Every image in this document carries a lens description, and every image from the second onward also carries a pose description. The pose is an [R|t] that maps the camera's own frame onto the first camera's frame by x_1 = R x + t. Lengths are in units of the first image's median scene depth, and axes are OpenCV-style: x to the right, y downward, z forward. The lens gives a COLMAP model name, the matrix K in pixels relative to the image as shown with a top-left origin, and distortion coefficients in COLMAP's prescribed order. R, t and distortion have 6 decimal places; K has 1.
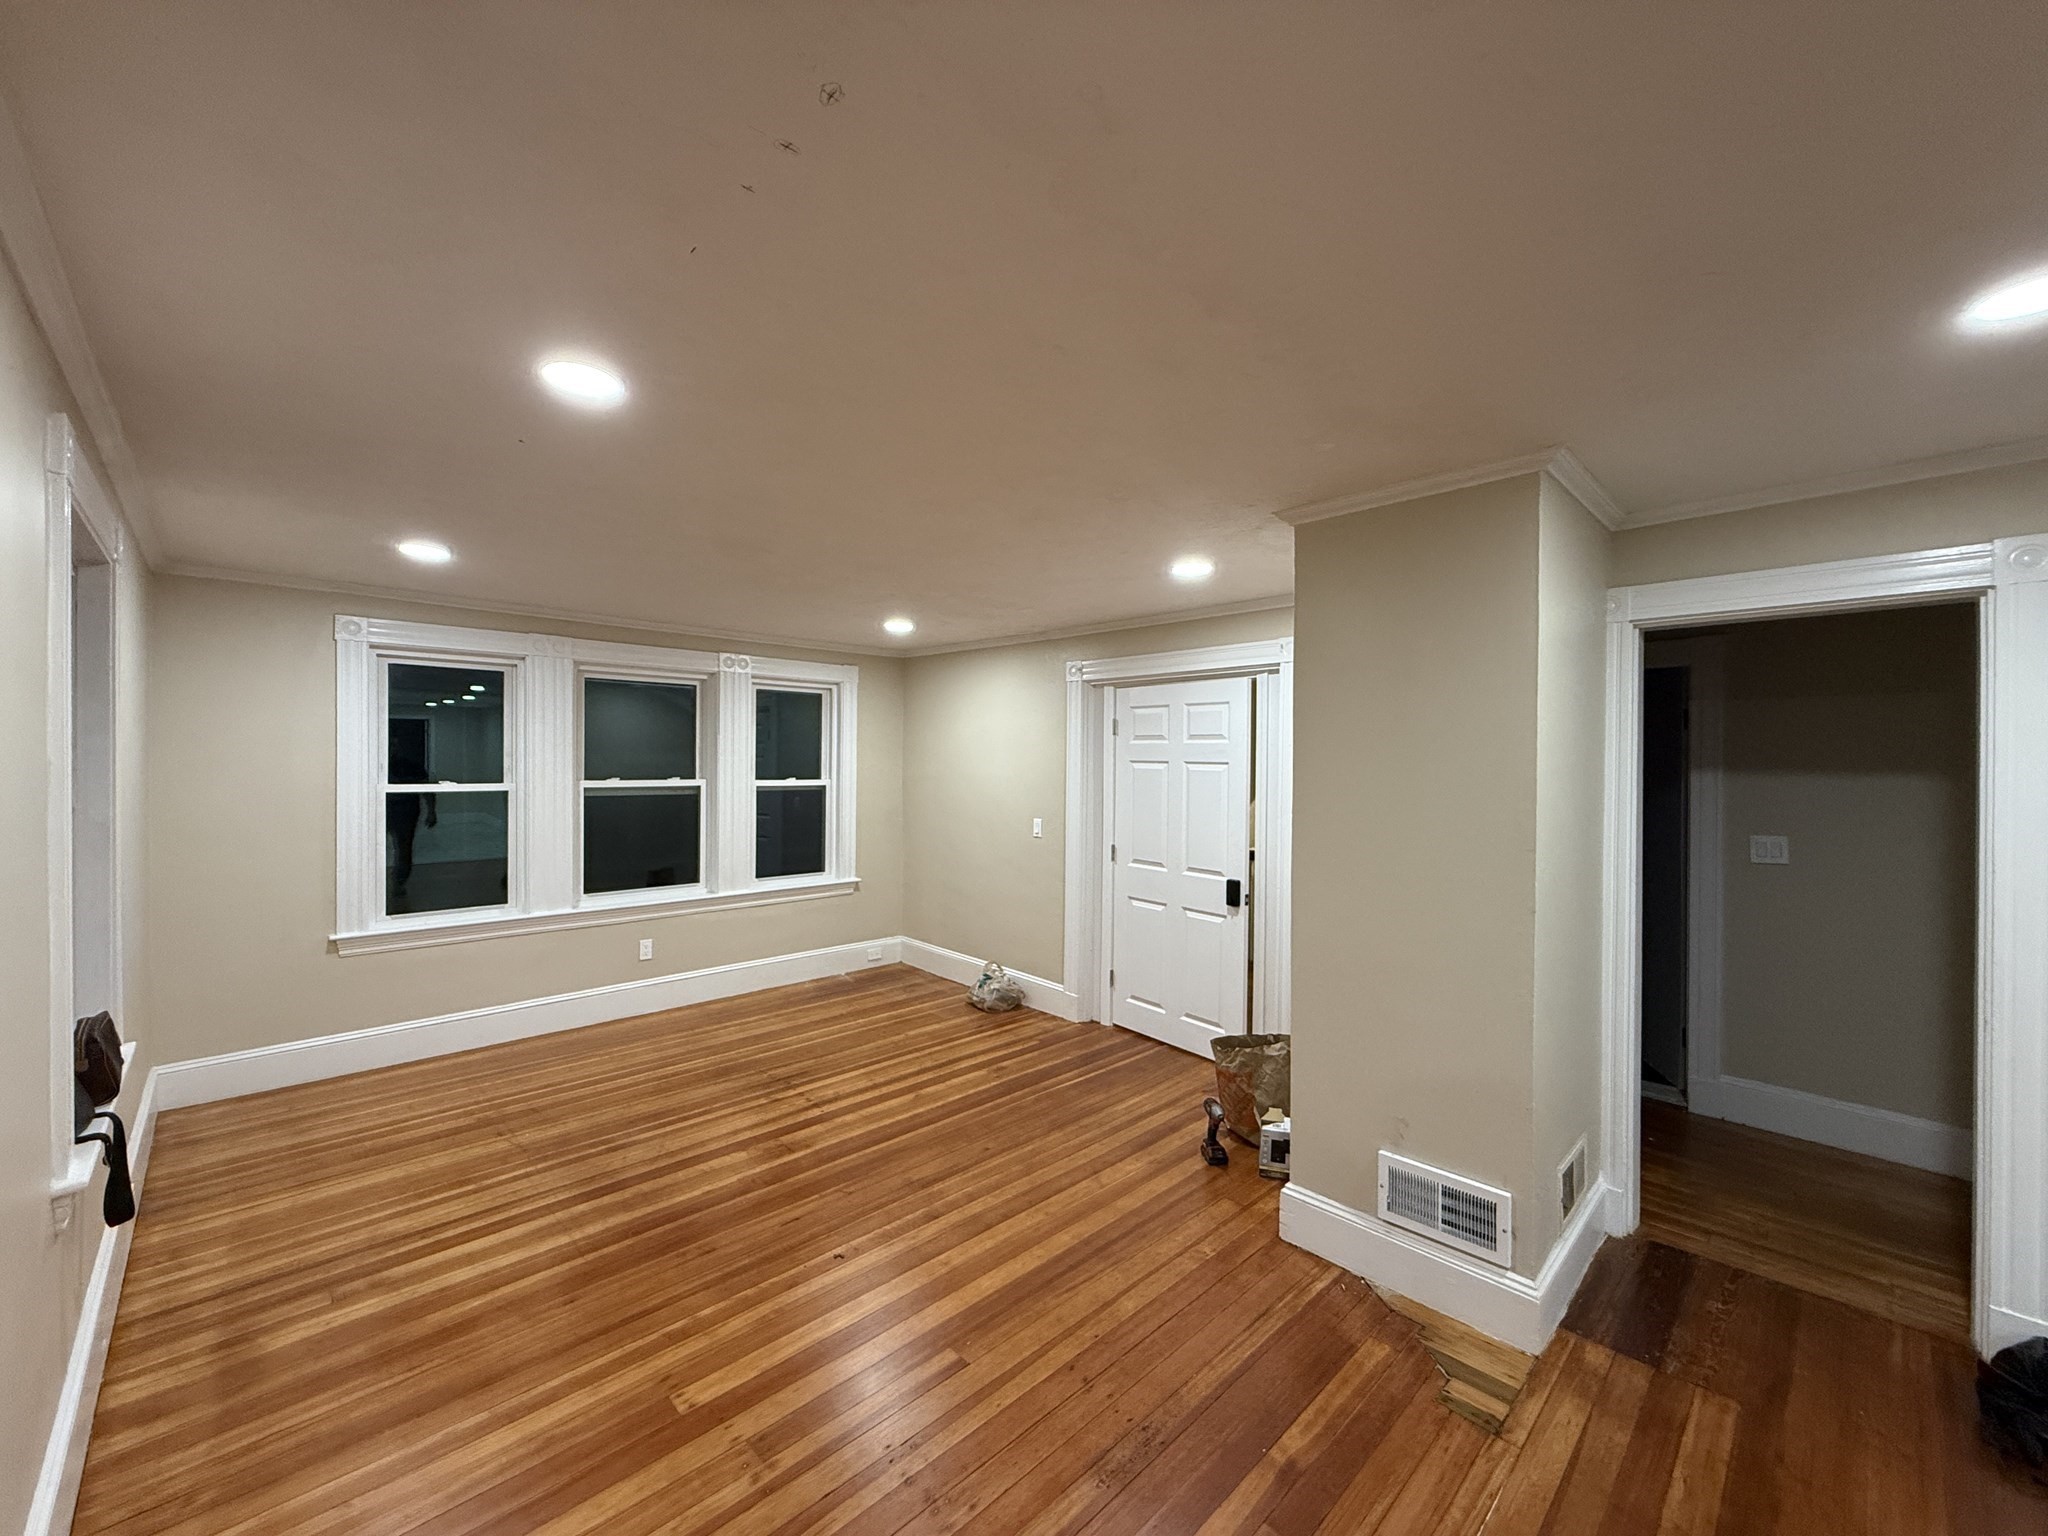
lens RADIAL K [[815.5, 0, 1026.4], [0, 815.5, 769.0], [0, 0, 1]] dist [-0.000517, 0.000223]
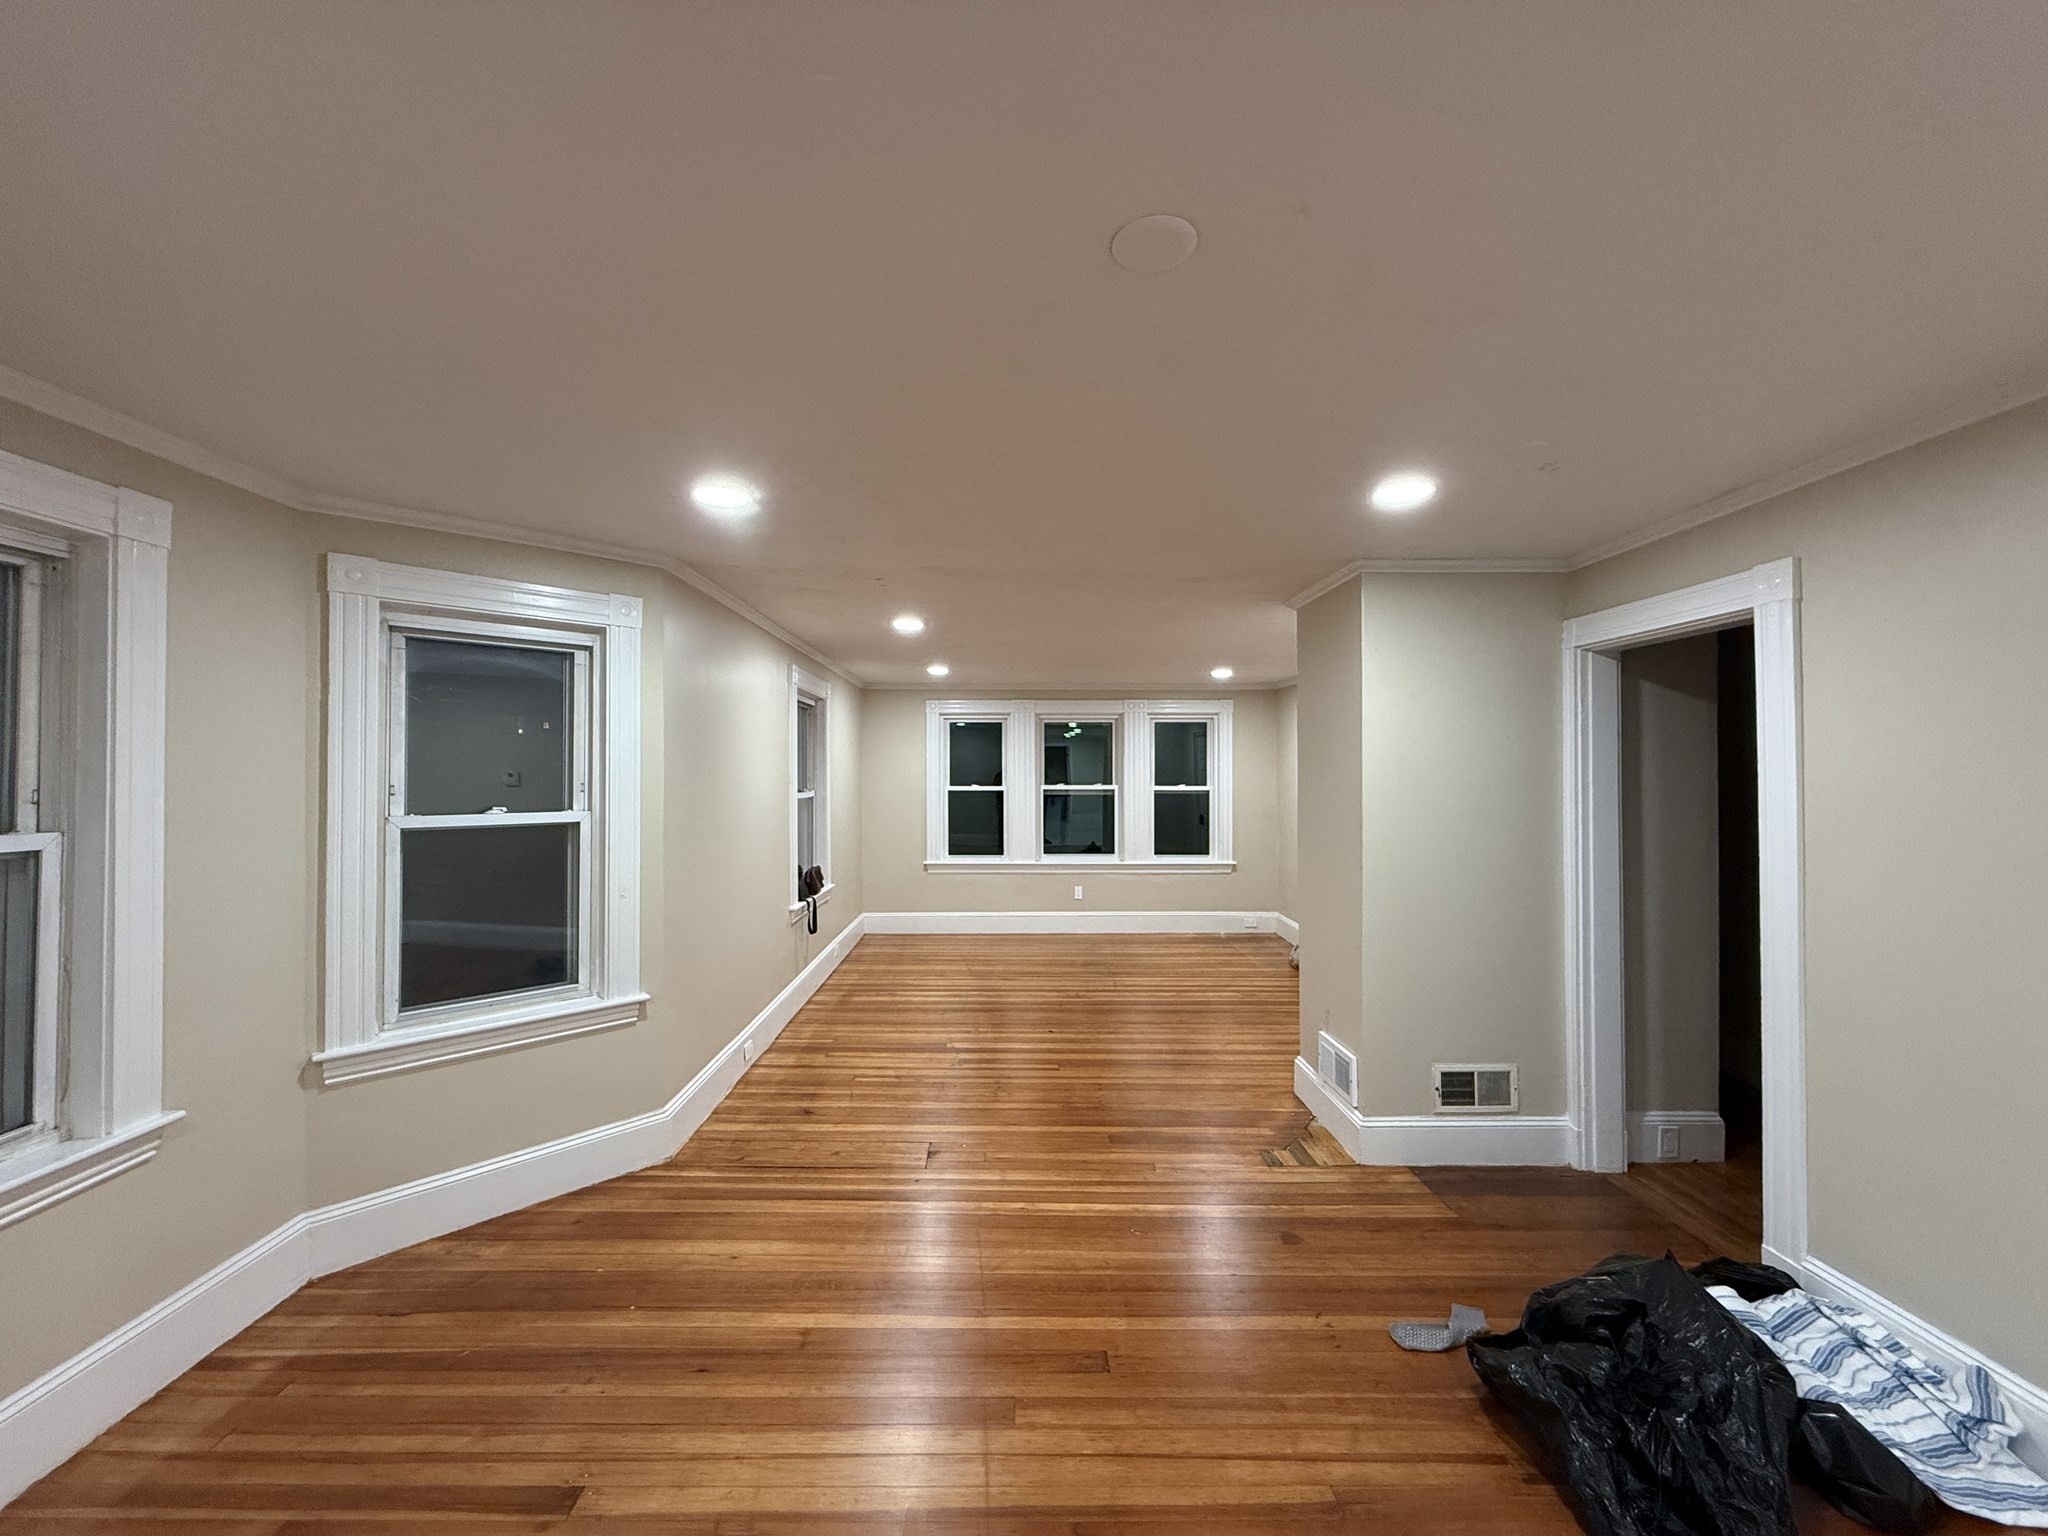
lens RADIAL K [[815.5, 0, 1020.7], [0, 815.5, 769.8], [0, 0, 1]] dist [-0.000517, 0.000223]
pose [[0.730630, -0.010756, -0.682689, 0.561431], [-0.000088, 0.999874, -0.015848, 0.009433], [0.682774, 0.011639, 0.730537, -0.245140]]
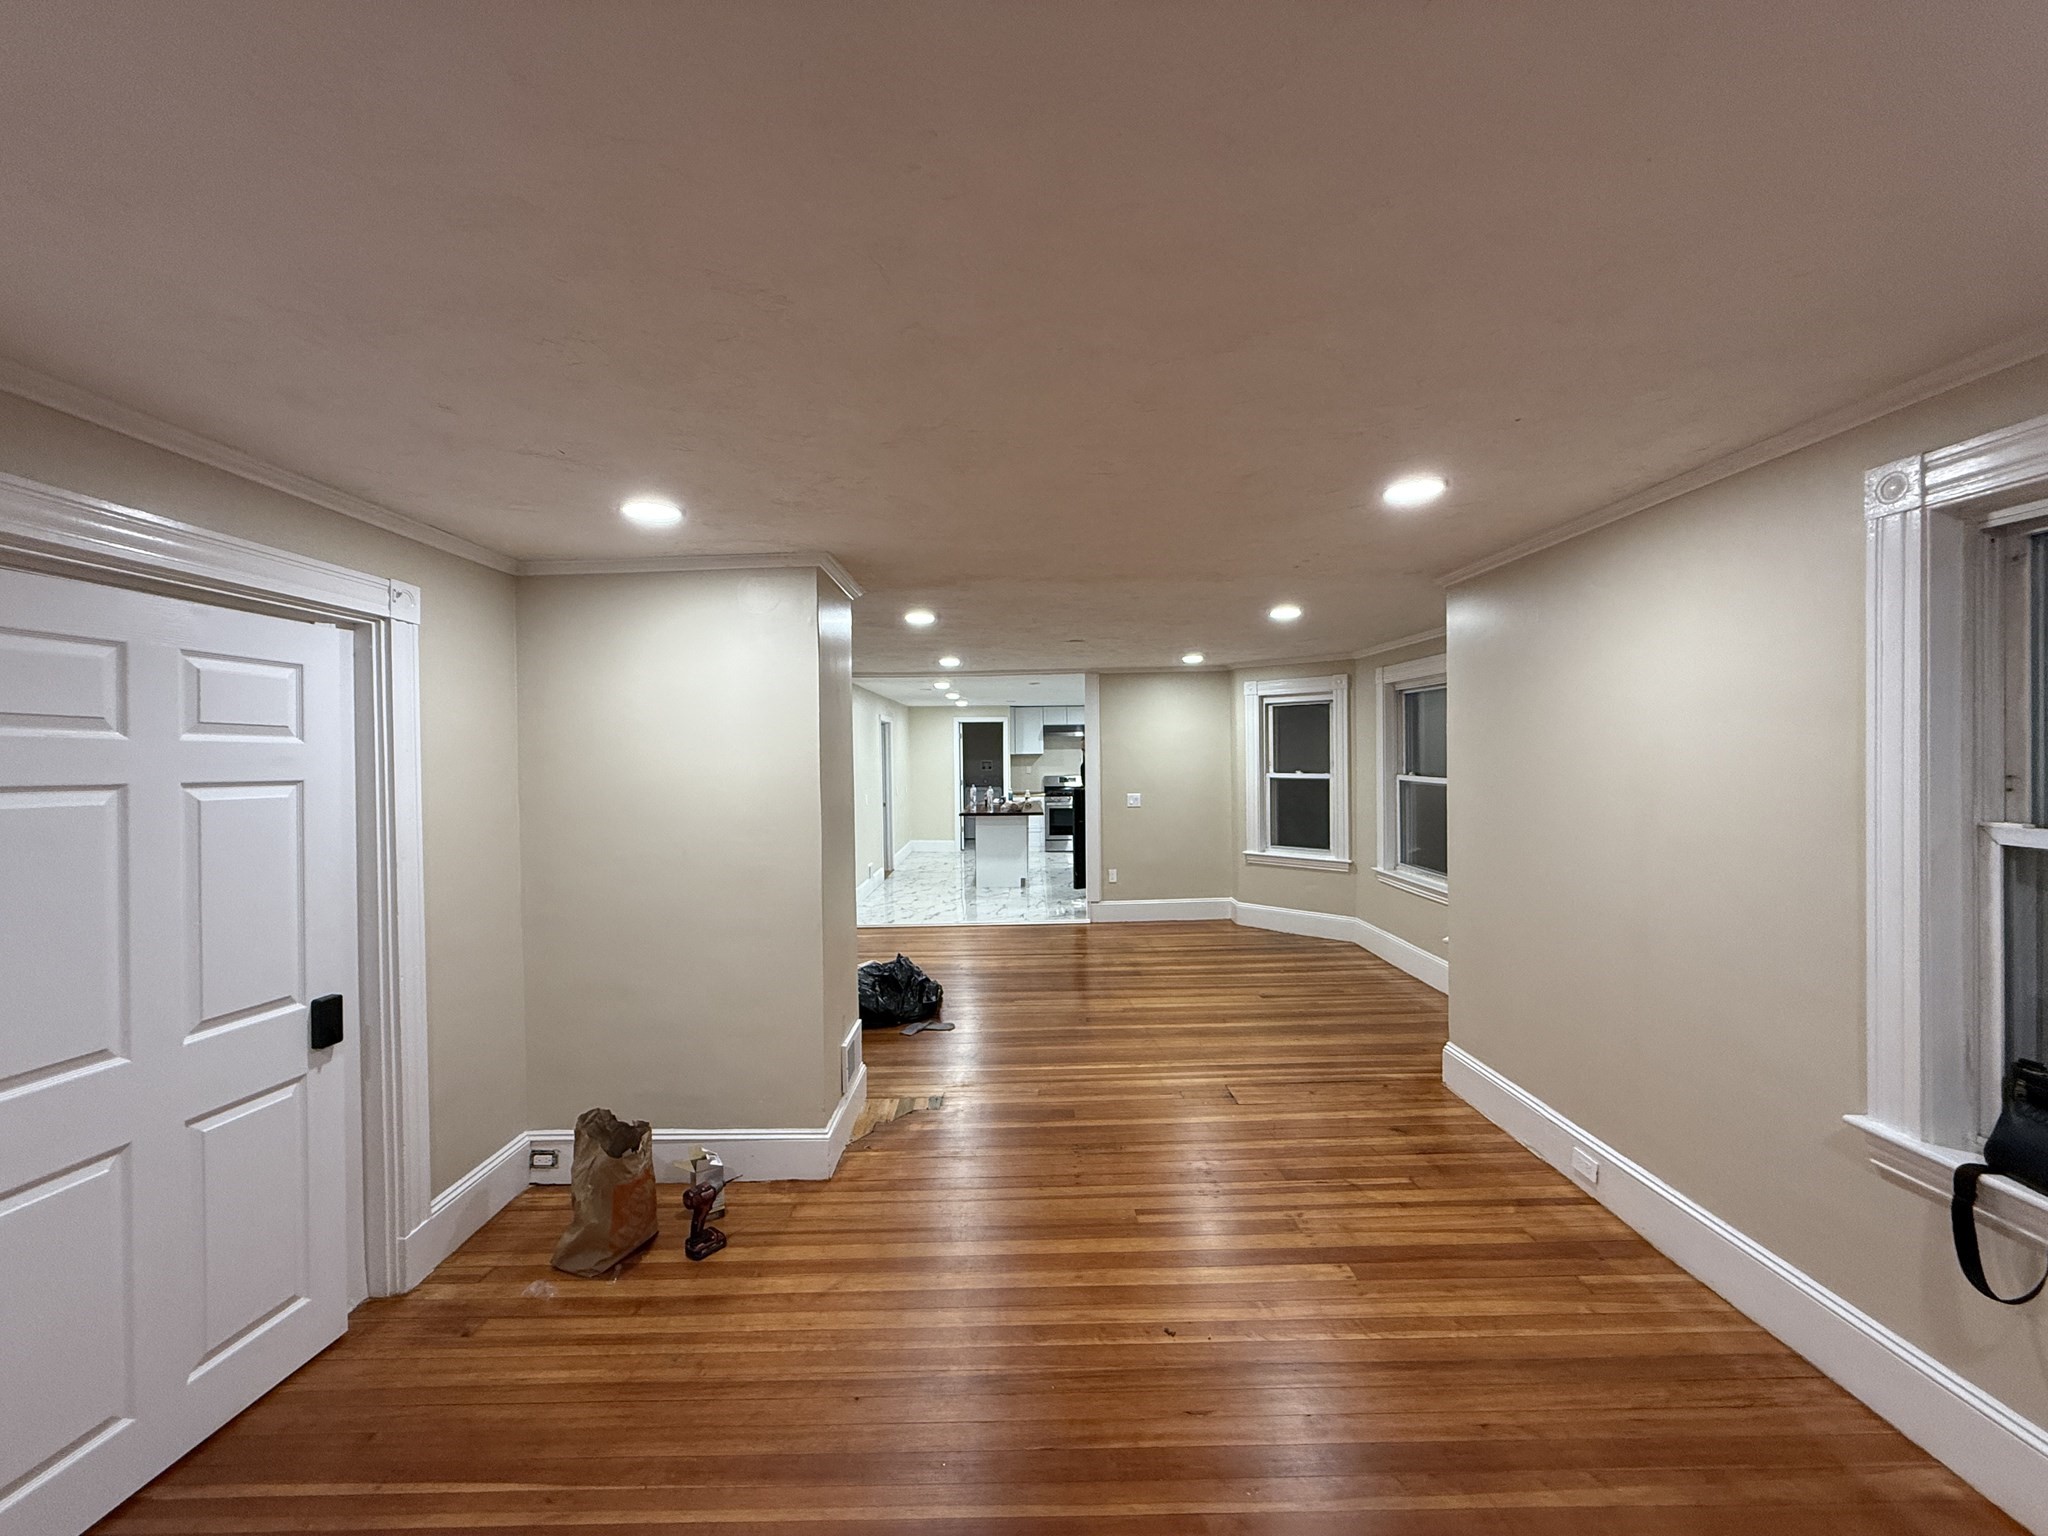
lens RADIAL K [[815.5, 0, 1003.4], [0, 815.5, 762.3], [0, 0, 1]] dist [-0.000517, 0.000223]
pose [[-0.707137, -0.002634, 0.707072, -0.395768], [0.015034, 0.999711, 0.018760, -0.020361], [-0.706917, 0.023895, -0.706893, 0.949995]]
